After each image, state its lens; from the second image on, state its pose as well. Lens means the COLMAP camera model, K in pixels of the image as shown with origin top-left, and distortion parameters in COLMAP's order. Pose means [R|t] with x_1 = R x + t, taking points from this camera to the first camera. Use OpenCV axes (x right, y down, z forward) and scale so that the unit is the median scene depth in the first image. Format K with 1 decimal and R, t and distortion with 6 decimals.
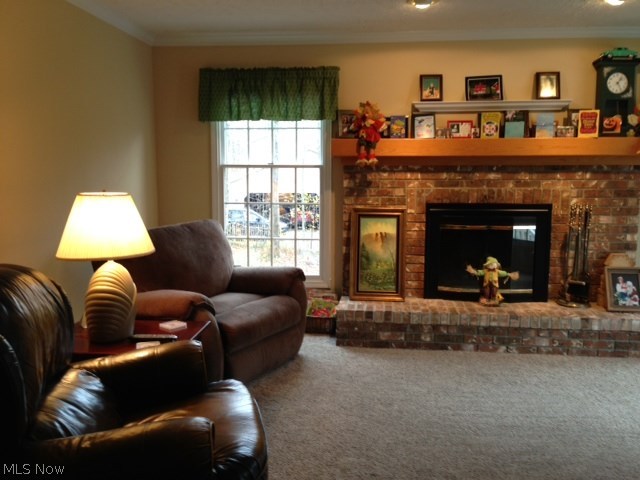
lens RADIAL K [[599.6, 0, 319.2], [0, 599.6, 231.8], [0, 0, 1]] dist [0.168371, -0.333181]
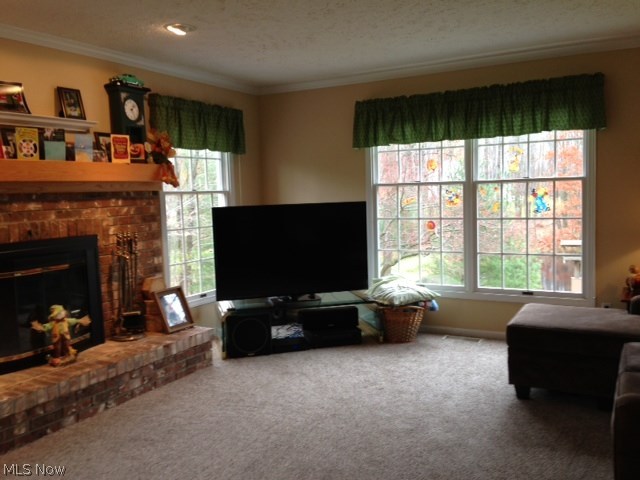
lens RADIAL K [[599.6, 0, 319.2], [0, 599.6, 231.8], [0, 0, 1]] dist [0.168371, -0.333181]
pose [[0.361841, -0.078420, 0.928935, -0.350853], [0.127137, 0.991297, 0.034162, -0.039573], [-0.923530, 0.105741, 0.368662, 0.368924]]
